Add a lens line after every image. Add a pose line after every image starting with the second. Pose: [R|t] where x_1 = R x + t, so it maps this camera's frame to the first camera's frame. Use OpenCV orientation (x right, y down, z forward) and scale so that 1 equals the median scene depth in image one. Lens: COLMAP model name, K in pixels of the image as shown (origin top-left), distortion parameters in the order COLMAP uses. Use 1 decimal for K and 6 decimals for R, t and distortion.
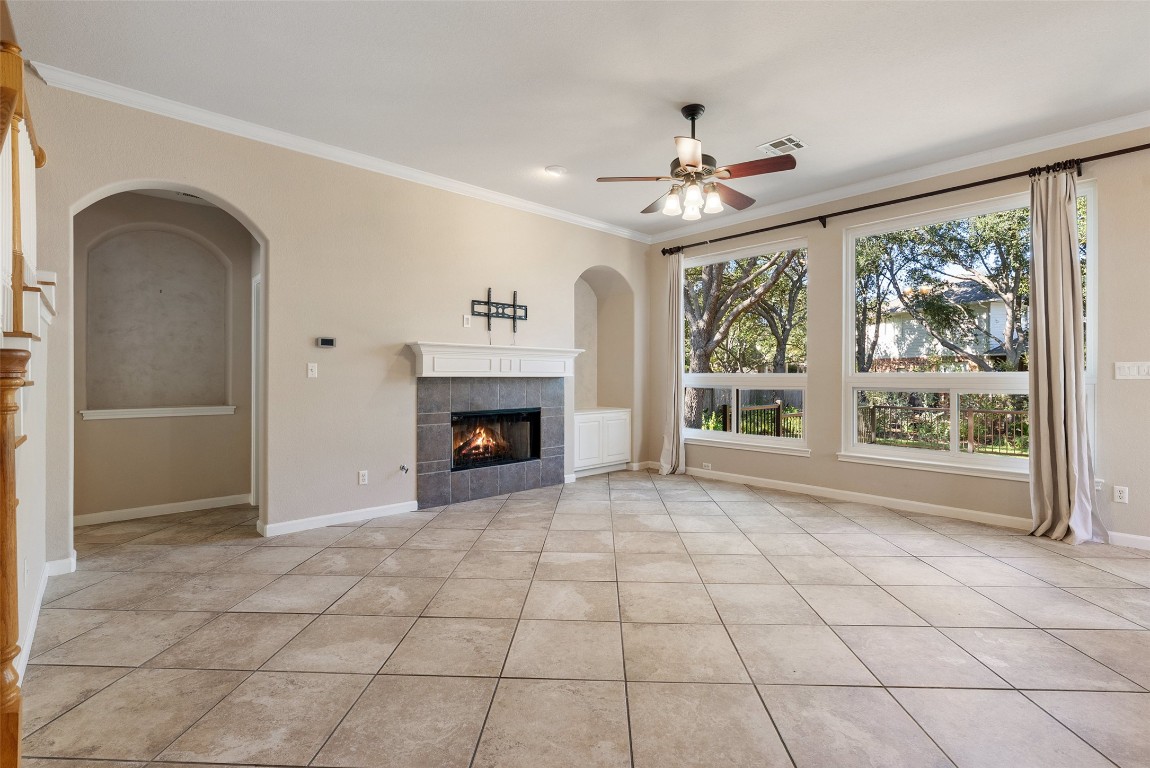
lens RADIAL K [[523.3, 0, 580.4], [0, 523.3, 379.9], [0, 0, 1]] dist [-0.004142, 0.000473]
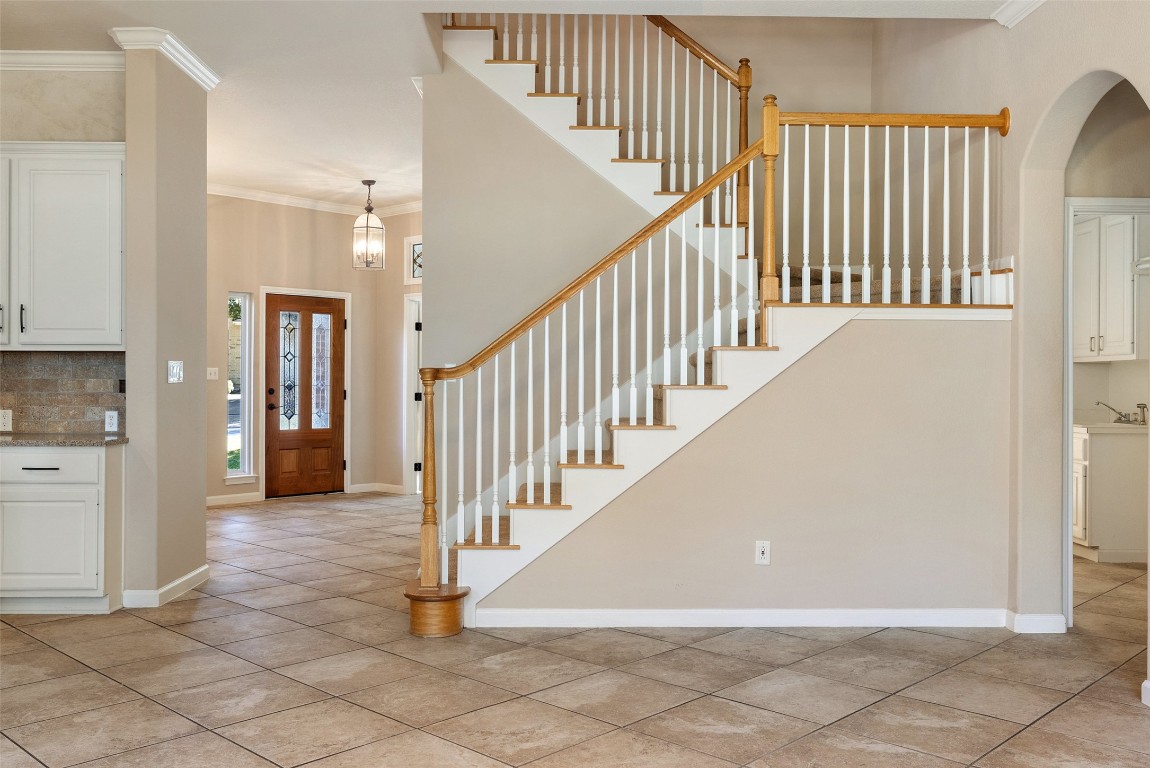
lens RADIAL K [[996.4, 0, 575.0], [0, 996.4, 384.0], [0, 0, 1]] dist [0.001880, 0.002821]
pose [[-0.663981, -0.002297, -0.747746, 0.356464], [-0.011305, 0.999912, 0.006967, -0.005319], [0.747664, 0.013079, -0.663948, 0.899005]]
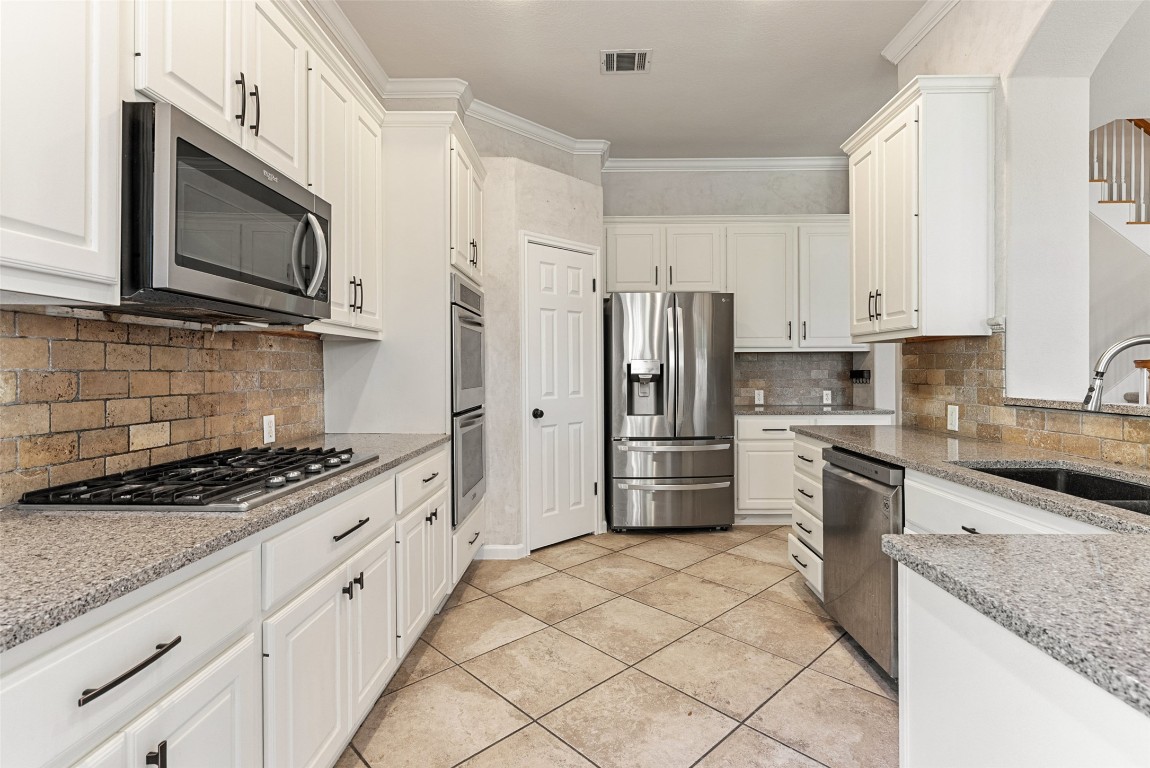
lens RADIAL K [[575.2, 0, 583.4], [0, 575.2, 370.6], [0, 0, 1]] dist [-0.002671, -0.000102]
pose [[-0.693011, 0.001080, -0.720926, 0.845872], [-0.003206, 0.999984, 0.004580, 0.000679], [0.720920, 0.005485, -0.692997, 0.191729]]
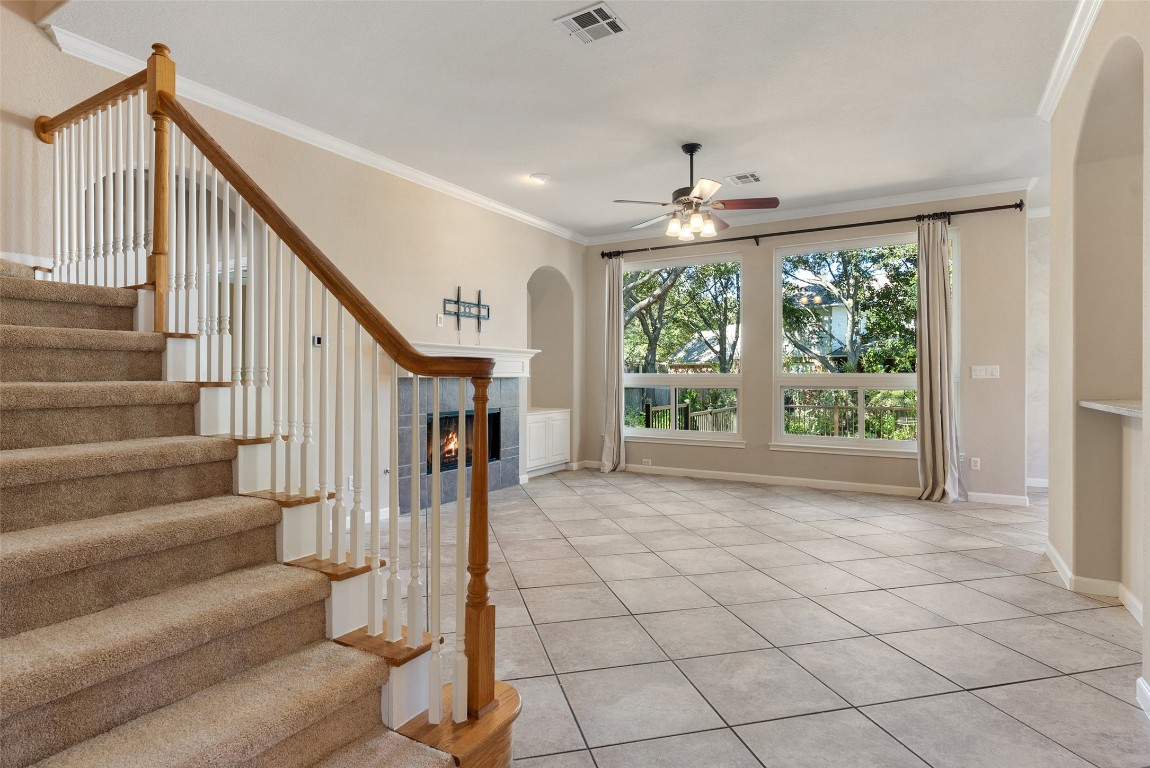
lens RADIAL K [[601.3, 0, 578.6], [0, 601.3, 381.4], [0, 0, 1]] dist [-0.000109, -0.000359]
pose [[0.959293, -0.003085, 0.282397, -0.271573], [0.002703, 0.999995, 0.001744, 0.000382], [-0.282401, -0.000910, 0.959296, -0.142233]]
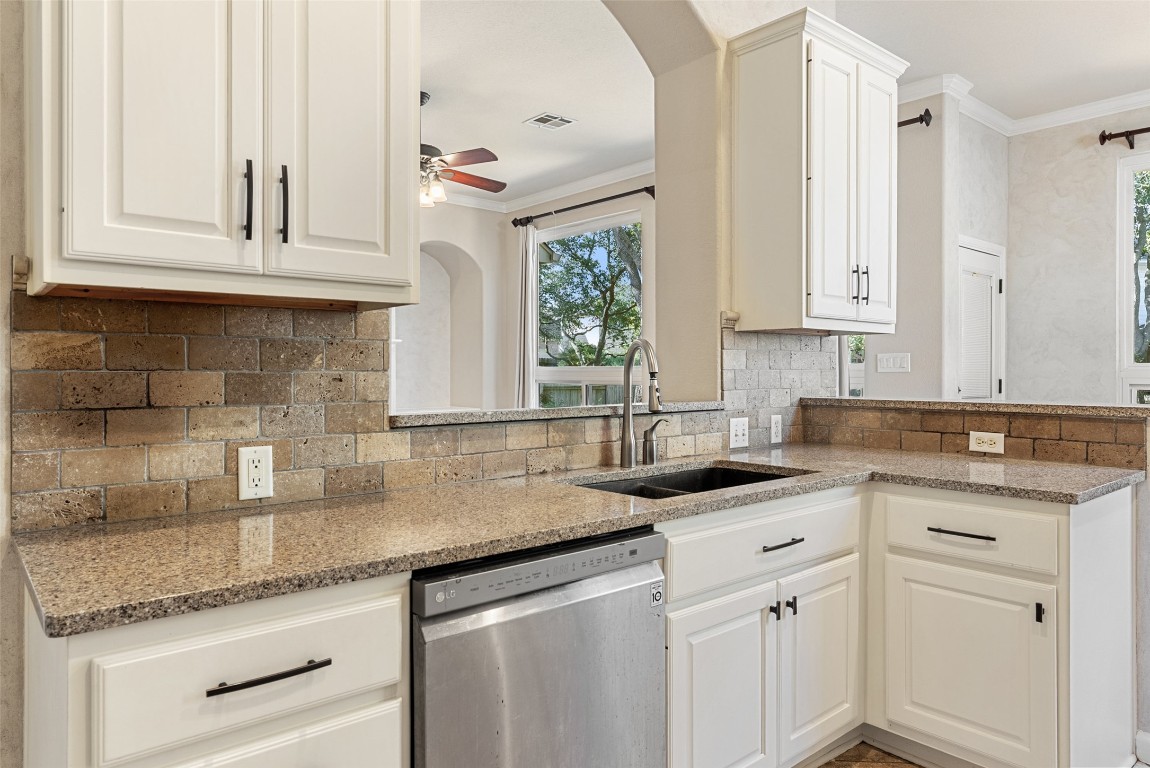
lens RADIAL K [[748.4, 0, 575.0], [0, 748.4, 384.0], [0, 0, 1]] dist [0.000208, 0.002680]
pose [[0.999401, -0.001736, -0.034559, 0.370744], [0.002125, 0.999935, 0.011236, 0.003377], [0.034537, -0.011303, 0.999340, -0.261274]]
